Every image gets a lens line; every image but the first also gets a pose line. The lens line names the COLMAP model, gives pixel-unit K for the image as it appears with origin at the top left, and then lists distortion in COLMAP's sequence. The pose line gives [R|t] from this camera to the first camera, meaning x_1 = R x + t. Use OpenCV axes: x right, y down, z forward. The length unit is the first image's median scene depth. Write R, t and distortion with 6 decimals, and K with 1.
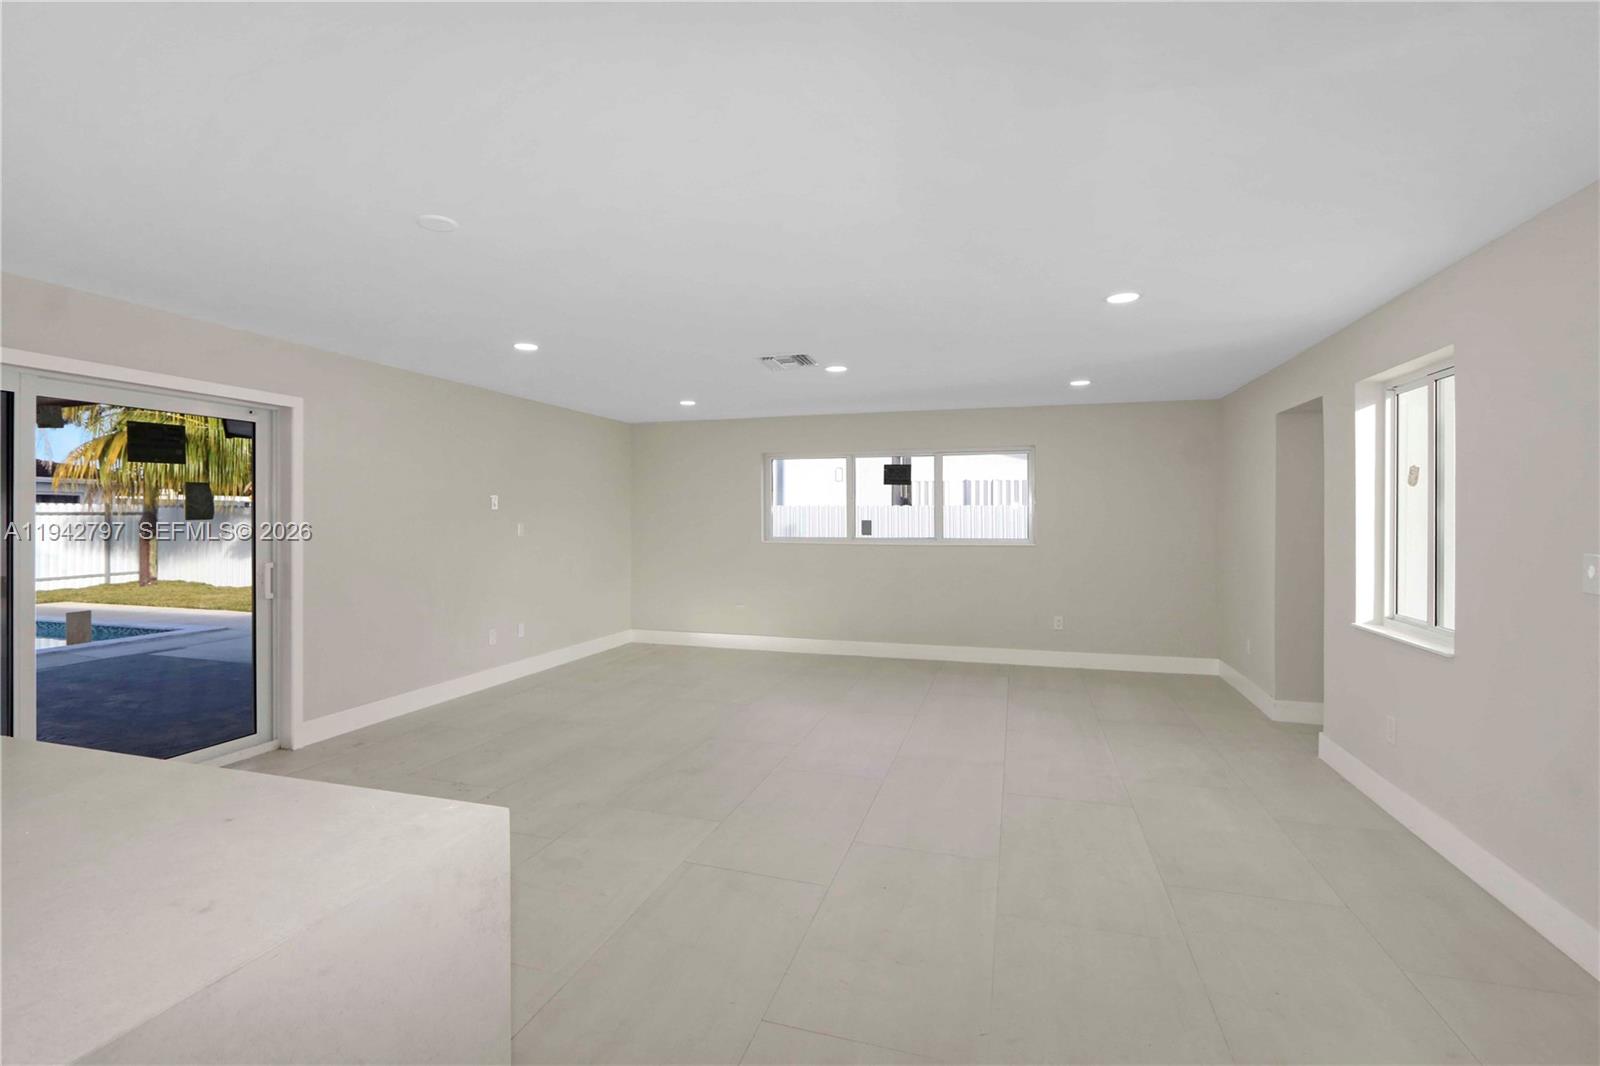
lens RADIAL K [[767.7, 0, 772.6], [0, 767.7, 501.1], [0, 0, 1]] dist [-0.003007, 0.000347]
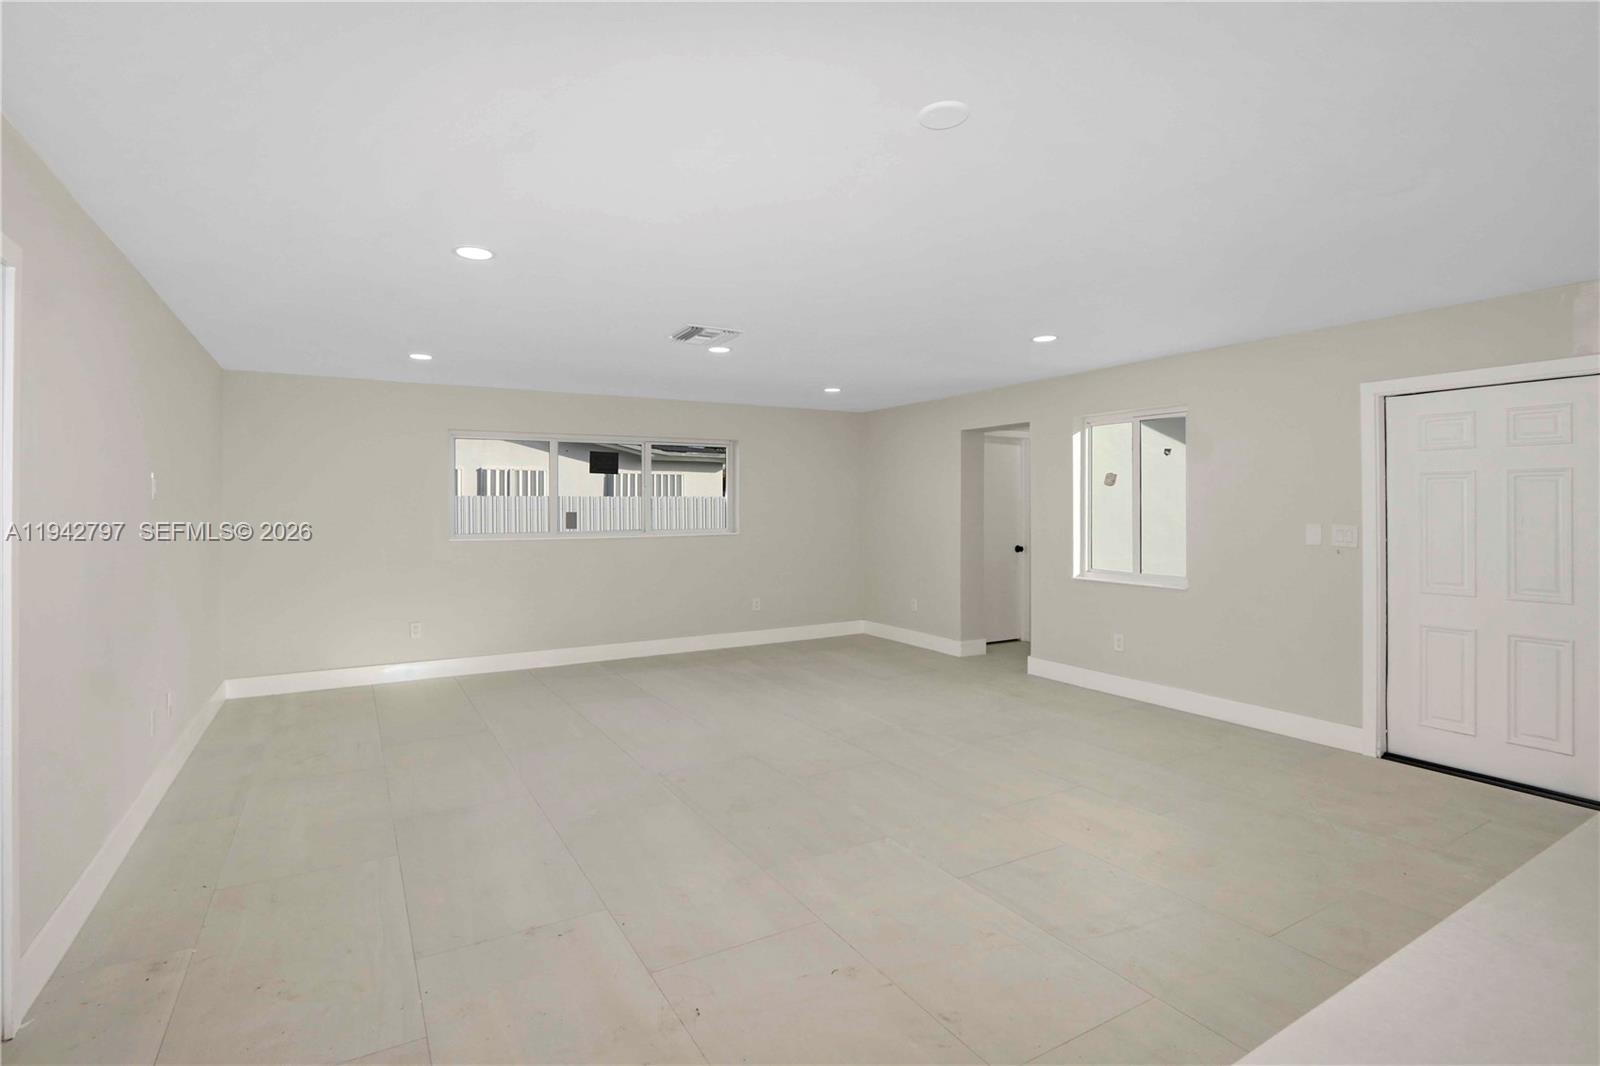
lens RADIAL K [[767.7, 0, 772.6], [0, 767.7, 501.1], [0, 0, 1]] dist [-0.003007, 0.000347]
pose [[0.677718, 0.000315, 0.735322, -0.403845], [-0.008292, 0.999940, 0.007215, 0.003559], [-0.735275, -0.010987, 0.677680, 0.232090]]
